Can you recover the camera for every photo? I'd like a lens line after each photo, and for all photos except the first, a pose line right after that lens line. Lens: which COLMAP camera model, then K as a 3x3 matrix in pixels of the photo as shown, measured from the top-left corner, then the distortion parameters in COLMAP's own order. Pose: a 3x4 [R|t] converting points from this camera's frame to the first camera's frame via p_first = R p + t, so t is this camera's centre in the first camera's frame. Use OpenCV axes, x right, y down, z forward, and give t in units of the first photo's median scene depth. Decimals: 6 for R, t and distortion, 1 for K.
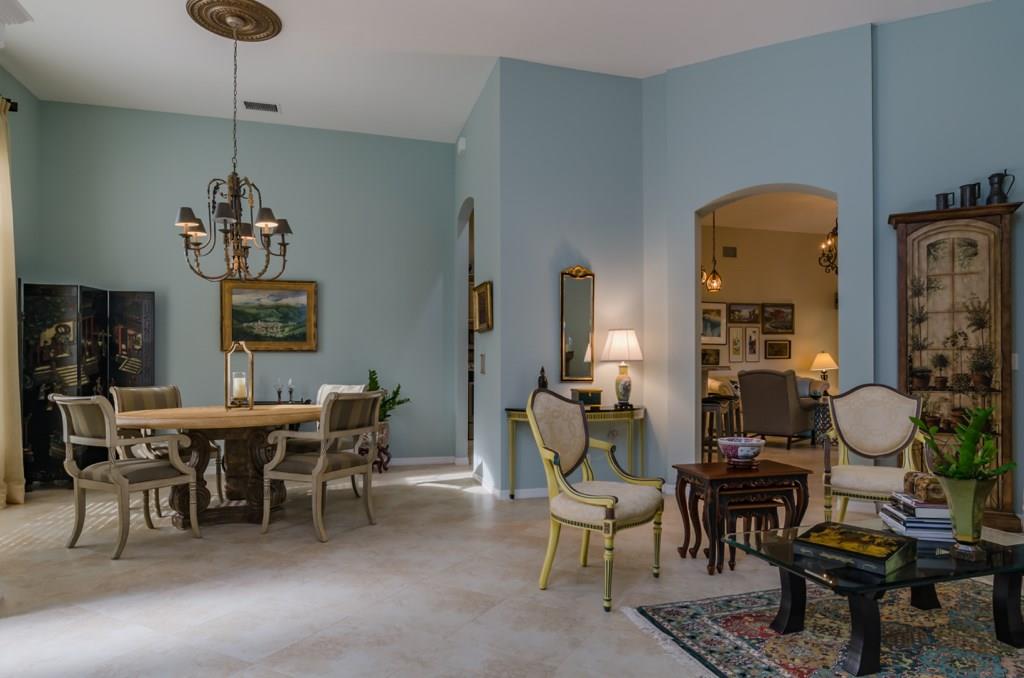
lens RADIAL K [[627.1, 0, 522.0], [0, 627.1, 364.1], [0, 0, 1]] dist [0.000838, -0.000937]
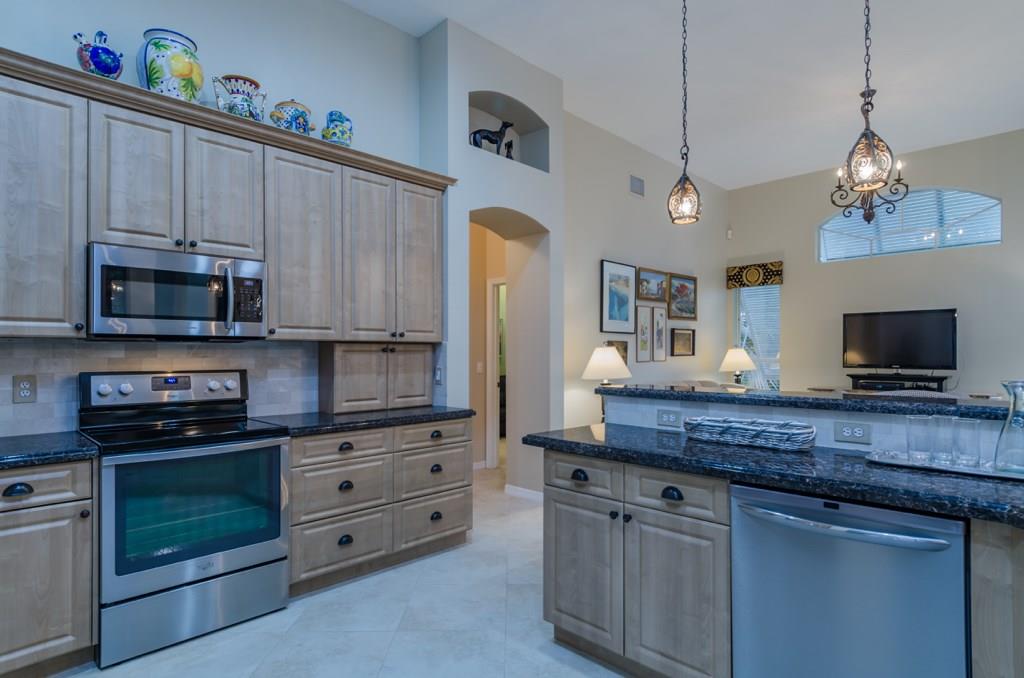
lens RADIAL K [[545.7, 0, 526.9], [0, 545.7, 350.9], [0, 0, 1]] dist [0.008041, -0.009929]
pose [[0.881473, 0.002078, 0.472230, -0.056313], [-0.001954, 0.999998, -0.000753, -0.030392], [-0.472231, -0.000259, 0.881475, 1.309565]]
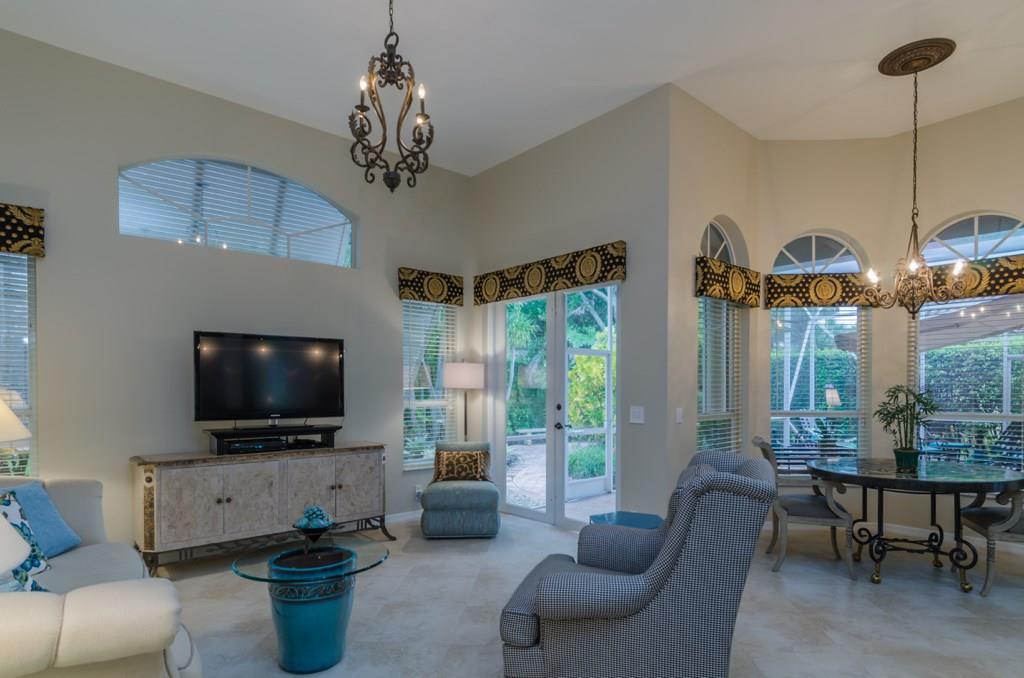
lens RADIAL K [[564.8, 0, 486.9], [0, 564.8, 390.8], [0, 0, 1]] dist [0.000436, -0.004291]
pose [[-0.400434, -0.010405, 0.916266, 0.309316], [-0.003010, 0.999945, 0.010040, -0.046136], [-0.916321, 0.001262, -0.400443, 2.036765]]
